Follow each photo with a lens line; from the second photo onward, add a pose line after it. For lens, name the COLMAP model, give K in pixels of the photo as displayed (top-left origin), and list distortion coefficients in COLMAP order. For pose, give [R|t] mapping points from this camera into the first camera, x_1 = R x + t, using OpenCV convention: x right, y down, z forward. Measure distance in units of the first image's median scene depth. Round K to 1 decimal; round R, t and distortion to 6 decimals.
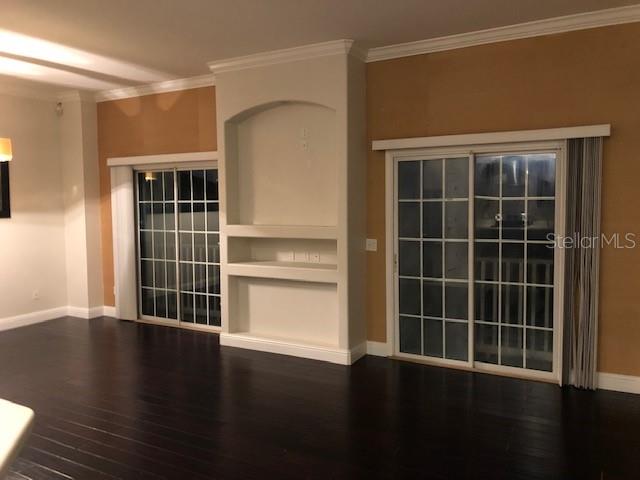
lens RADIAL K [[523.3, 0, 319.2], [0, 523.3, 237.1], [0, 0, 1]] dist [0.013010, 0.001128]
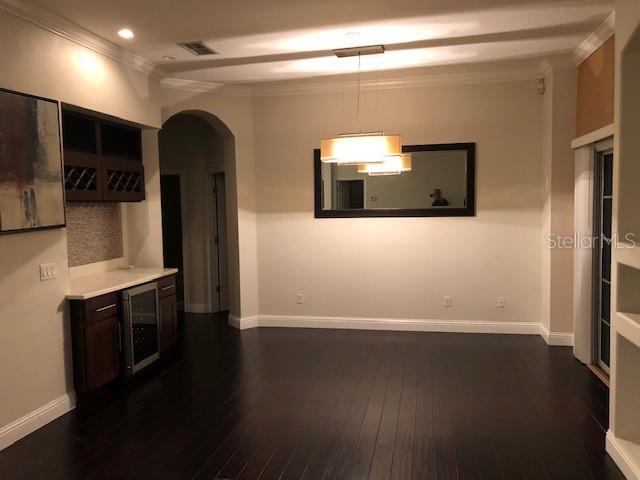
lens RADIAL K [[523.3, 0, 319.2], [0, 523.3, 237.1], [0, 0, 1]] dist [0.013010, 0.001128]
pose [[0.297844, 0.066569, -0.952291, 0.210983], [-0.034144, 0.997670, 0.059062, -0.043622], [0.954004, 0.014924, 0.299423, 0.439563]]
